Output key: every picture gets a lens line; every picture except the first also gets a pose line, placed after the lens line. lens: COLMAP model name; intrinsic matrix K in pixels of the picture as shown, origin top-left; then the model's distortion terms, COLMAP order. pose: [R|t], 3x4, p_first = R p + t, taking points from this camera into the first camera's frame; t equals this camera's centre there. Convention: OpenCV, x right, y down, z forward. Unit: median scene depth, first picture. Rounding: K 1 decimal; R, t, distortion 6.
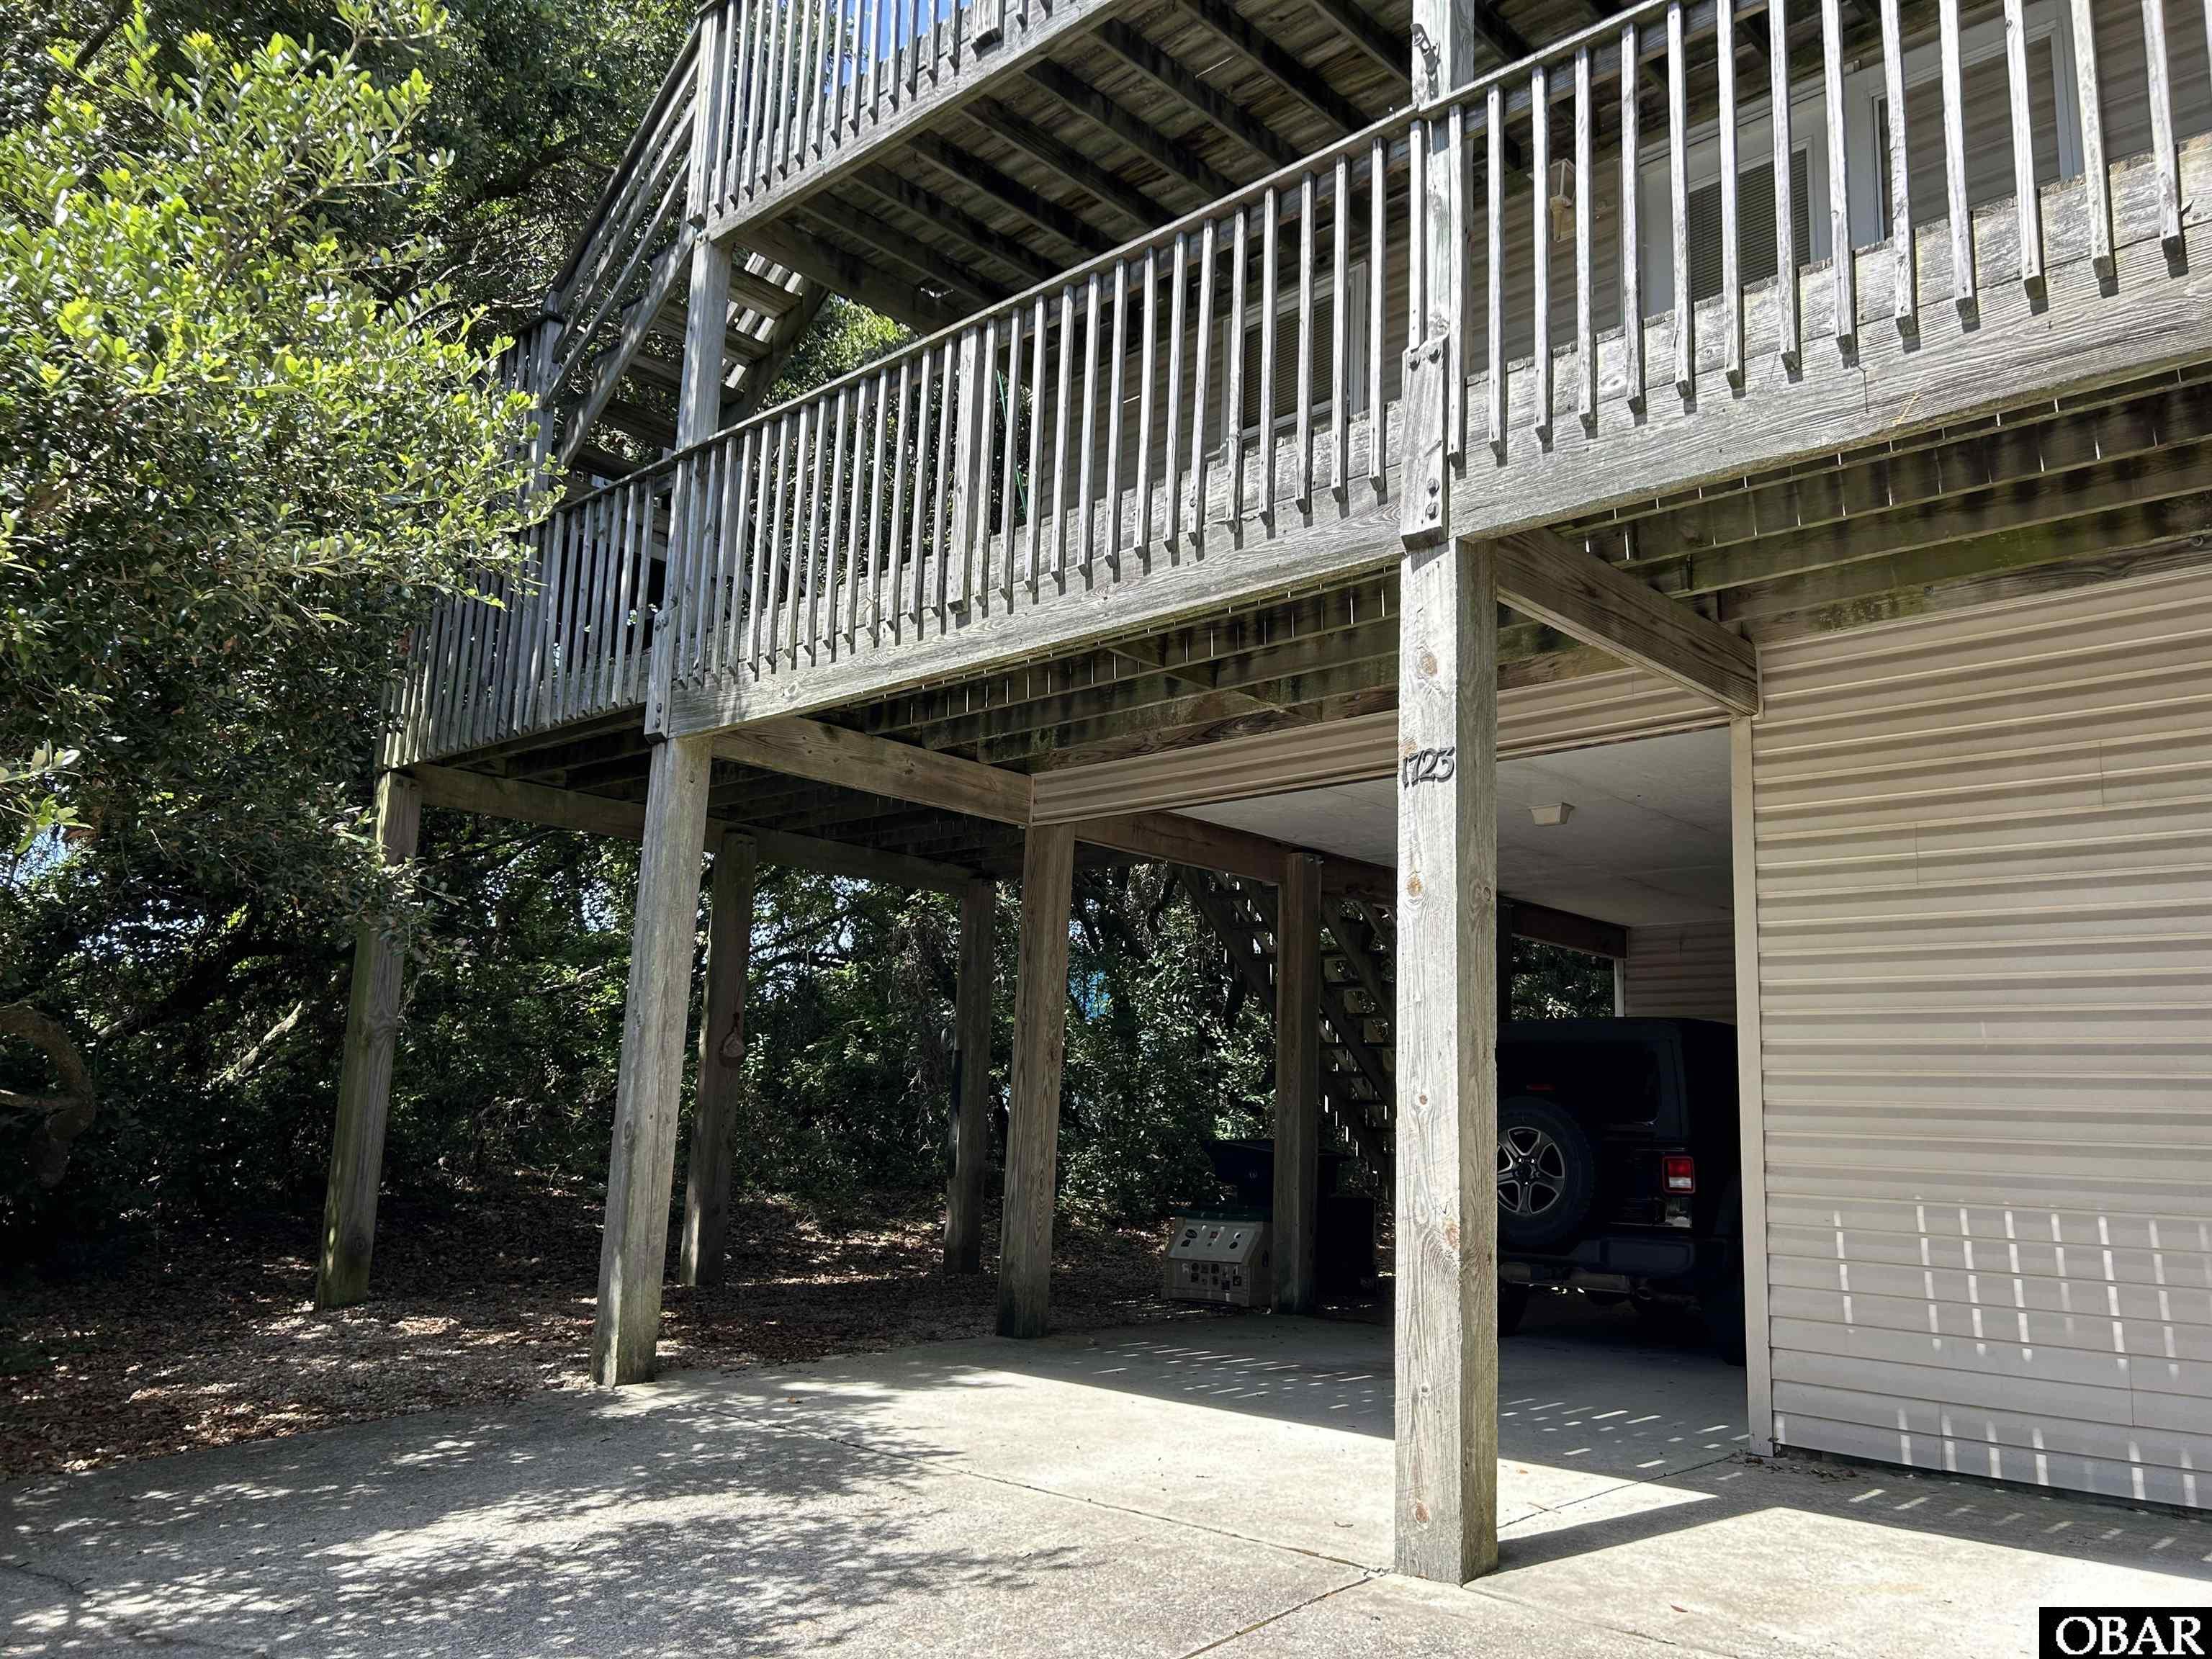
lens RADIAL K [[1668.5, 0, 1100.1], [0, 1668.5, 827.6], [0, 0, 1]] dist [0.046585, -0.050250]
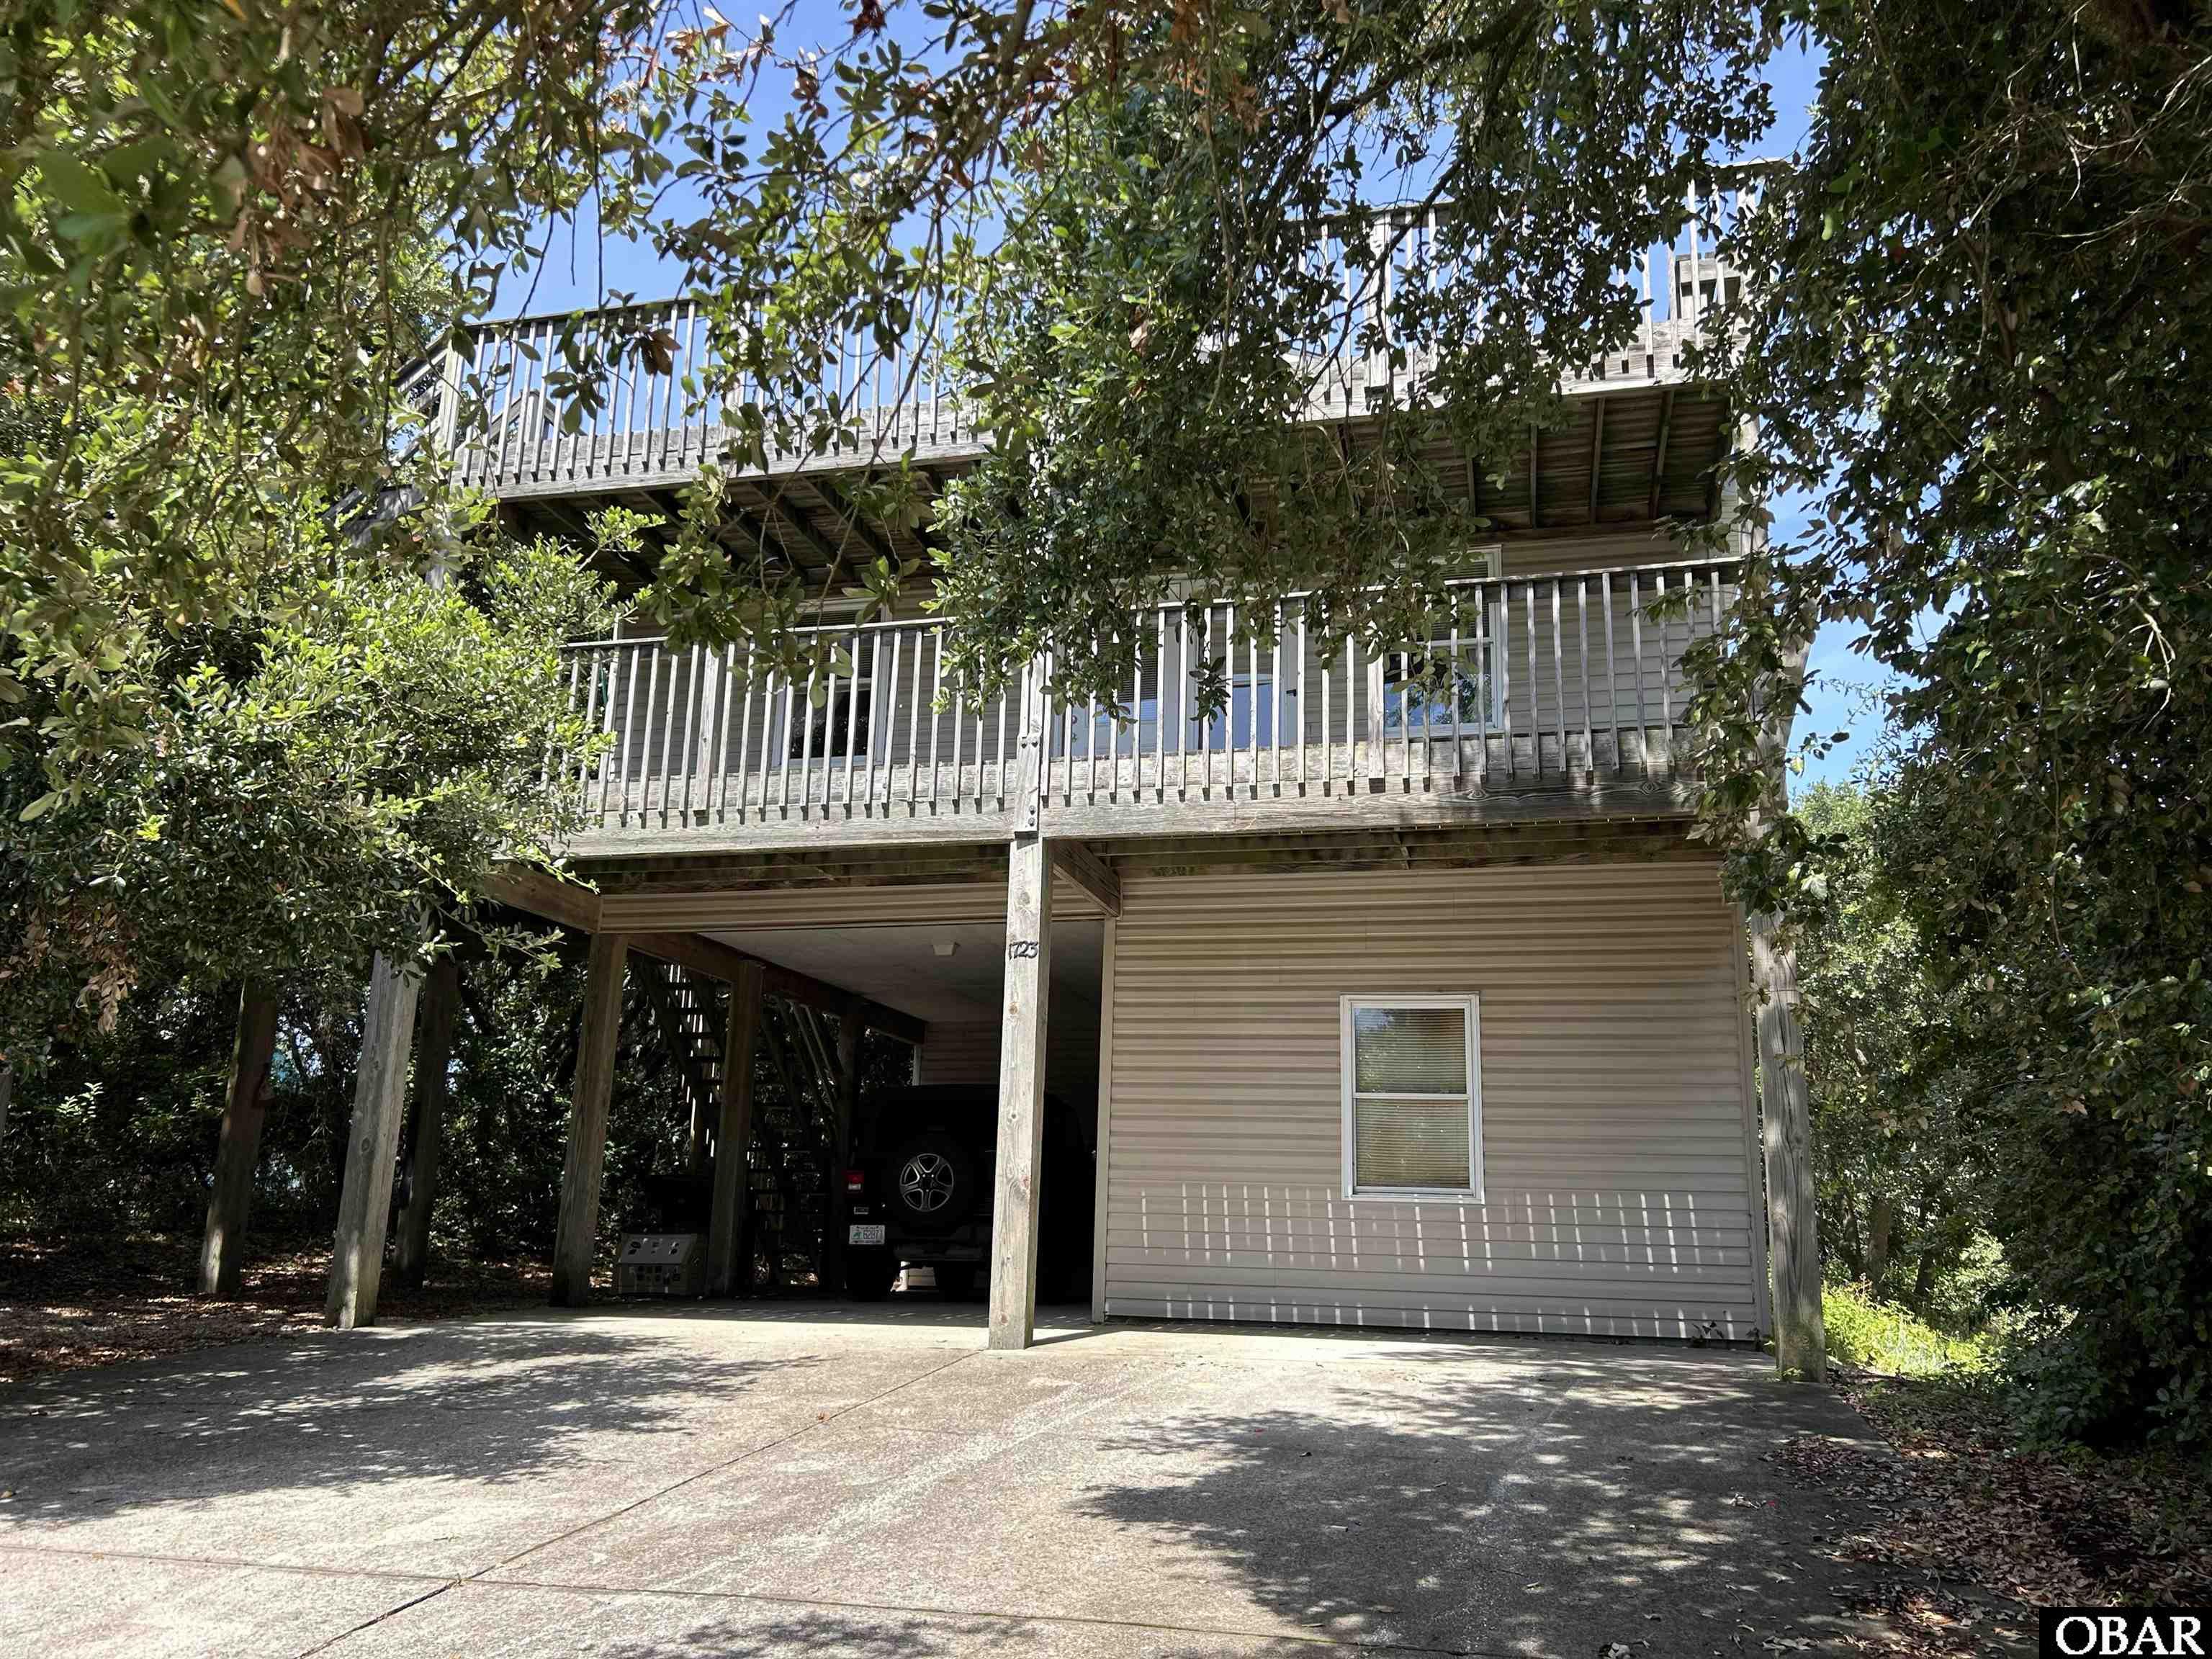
lens RADIAL K [[1668.5, 0, 1128.2], [0, 1668.5, 821.5], [0, 0, 1]] dist [0.046585, -0.050250]
pose [[0.864942, 0.106974, 0.490338, -0.654113], [-0.082119, 0.994018, -0.072003, -0.052988], [-0.495107, 0.022012, 0.868553, -0.761919]]
